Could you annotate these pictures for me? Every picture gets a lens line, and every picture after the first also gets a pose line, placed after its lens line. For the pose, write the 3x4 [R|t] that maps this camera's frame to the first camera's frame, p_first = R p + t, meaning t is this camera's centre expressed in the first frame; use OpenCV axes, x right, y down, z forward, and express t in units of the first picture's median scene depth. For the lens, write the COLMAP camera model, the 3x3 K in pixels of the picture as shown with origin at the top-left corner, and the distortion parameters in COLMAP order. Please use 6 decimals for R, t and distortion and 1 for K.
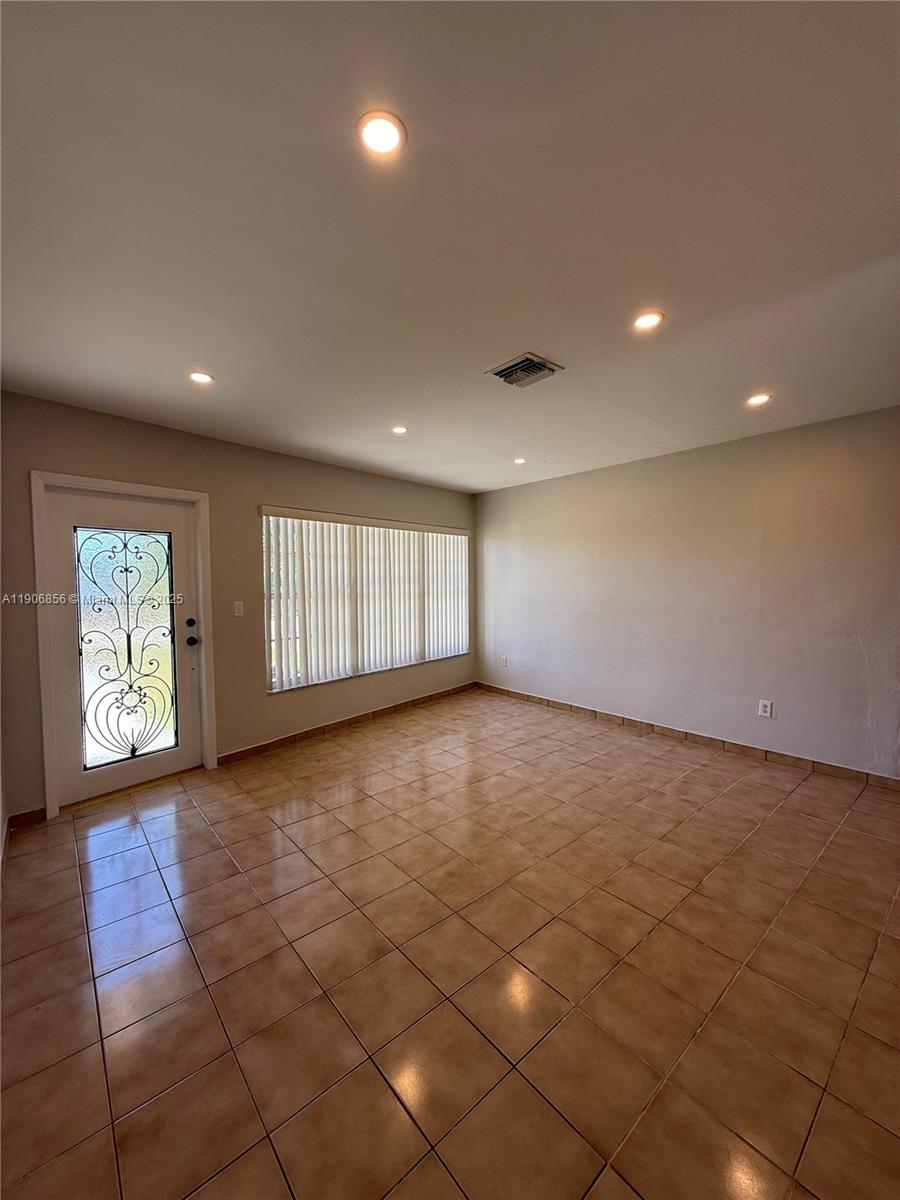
lens RADIAL K [[477.0, 0, 441.0], [0, 477.0, 605.7], [0, 0, 1]] dist [0.000121, -0.001228]
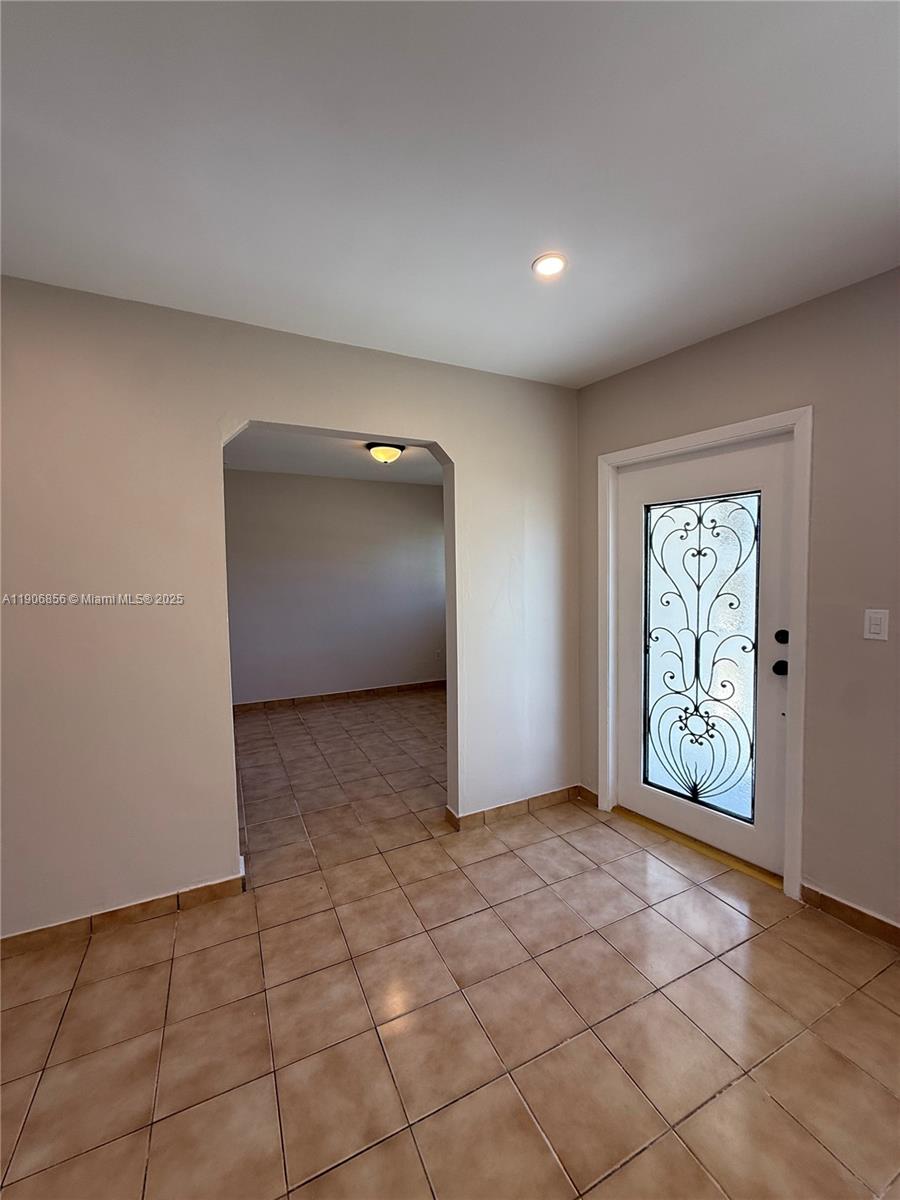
lens RADIAL K [[477.0, 0, 456.3], [0, 477.0, 598.7], [0, 0, 1]] dist [0.000121, -0.001228]
pose [[-0.233239, 0.062572, -0.970404, 0.159301], [-0.042431, 0.996322, 0.074442, -0.042472], [0.971493, 0.058538, -0.229727, 0.802731]]
